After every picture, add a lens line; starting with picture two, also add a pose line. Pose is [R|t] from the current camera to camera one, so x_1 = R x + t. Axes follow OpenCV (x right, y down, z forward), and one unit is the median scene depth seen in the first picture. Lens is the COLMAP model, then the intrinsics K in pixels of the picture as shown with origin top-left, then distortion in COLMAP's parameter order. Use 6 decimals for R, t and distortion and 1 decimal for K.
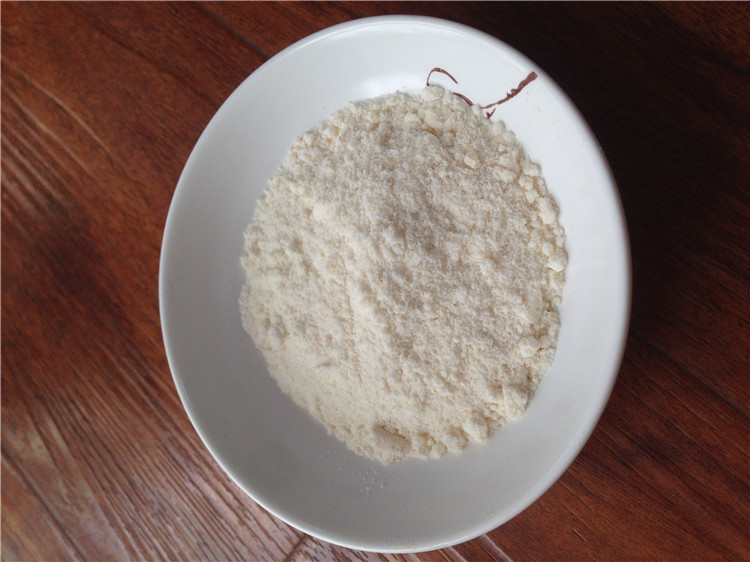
lens RADIAL K [[716.7, 0, 374.5], [0, 716.7, 282.2], [0, 0, 1]] dist [0.041362, 0.000000]
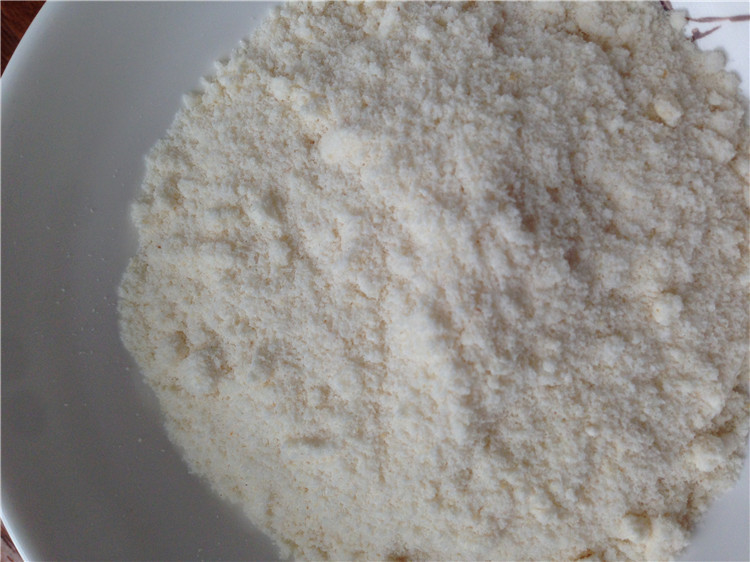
lens RADIAL K [[716.7, 0, 376.1], [0, 716.7, 278.7], [0, 0, 1]] dist [0.041362, 0.000000]
pose [[0.917664, 0.107556, 0.382525, -0.251246], [-0.141781, 0.987933, 0.062349, -0.044462], [-0.371203, -0.111450, 0.921839, 0.540190]]
